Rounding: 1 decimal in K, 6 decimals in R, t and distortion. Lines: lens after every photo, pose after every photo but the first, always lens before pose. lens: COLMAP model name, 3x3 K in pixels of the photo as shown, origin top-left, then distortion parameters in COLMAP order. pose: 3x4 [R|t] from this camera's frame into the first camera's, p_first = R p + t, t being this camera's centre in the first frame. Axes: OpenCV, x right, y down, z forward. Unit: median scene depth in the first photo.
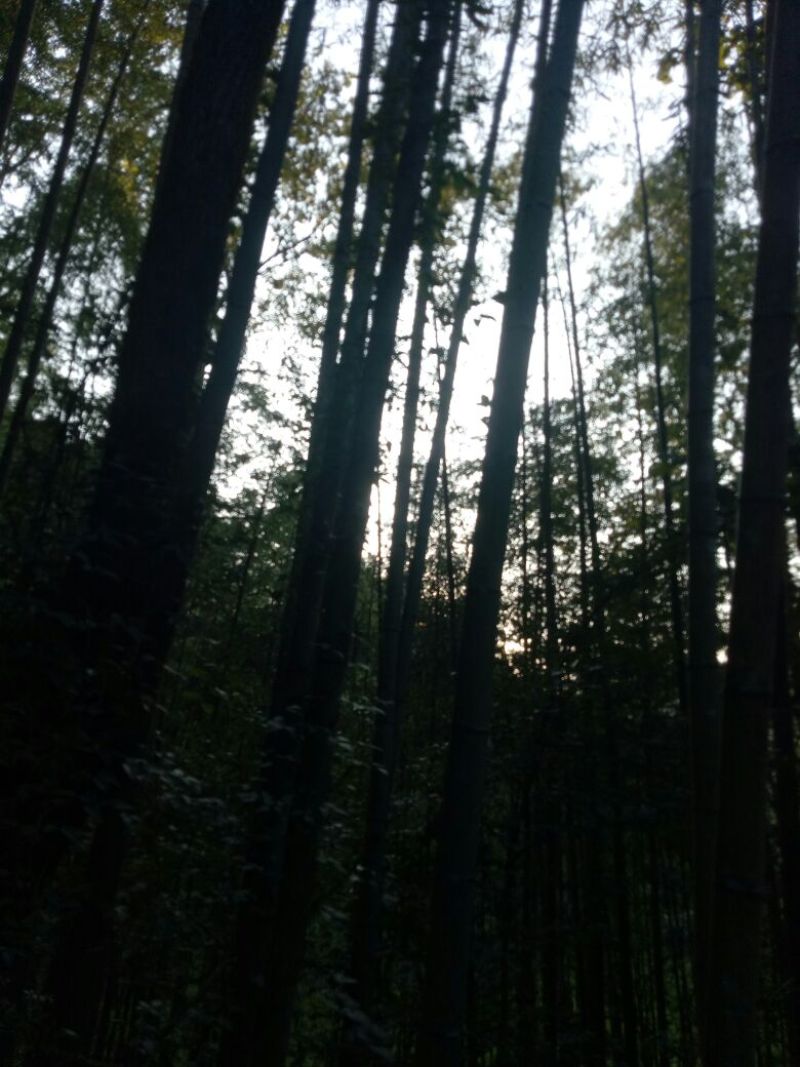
lens RADIAL K [[763.4, 0, 400.0], [0, 763.4, 533.5], [0, 0, 1]] dist [0.039102, 0.000041]
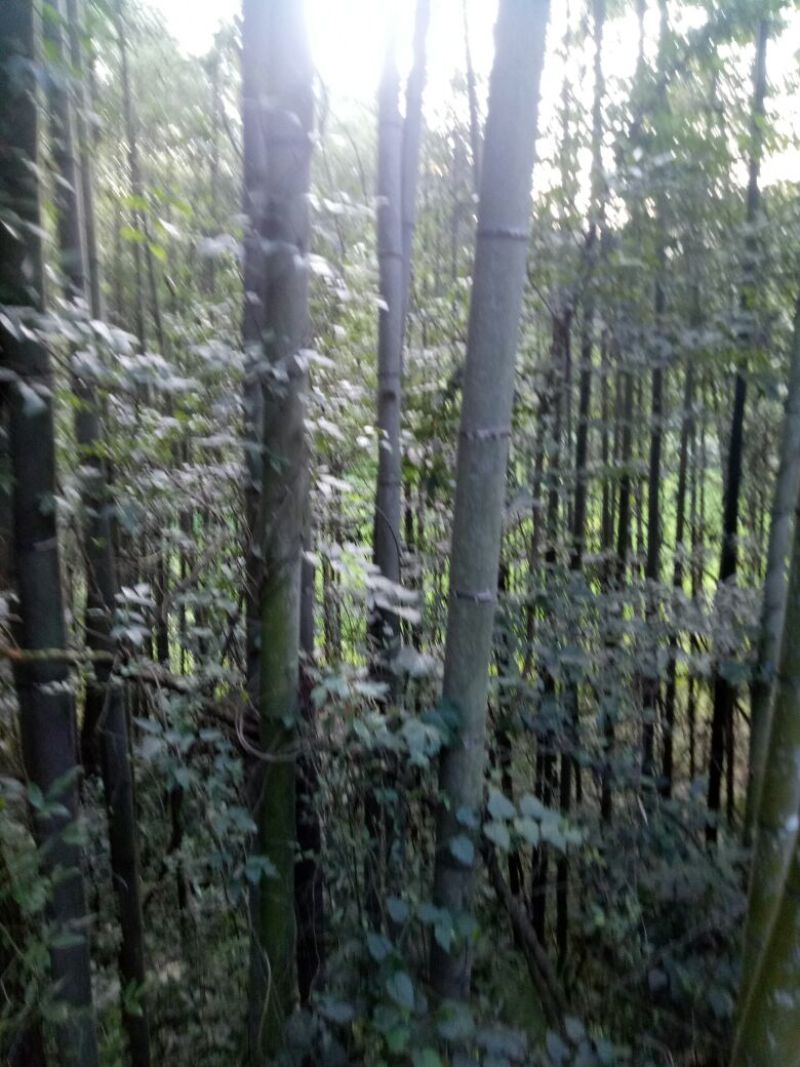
lens RADIAL K [[763.4, 0, 400.0], [0, 763.4, 533.5], [0, 0, 1]] dist [0.039102, 0.000041]
pose [[0.996501, -0.067962, -0.048651, 0.014194], [0.083394, 0.847407, 0.524353, 0.118226], [0.005591, -0.526576, 0.850110, 0.283749]]
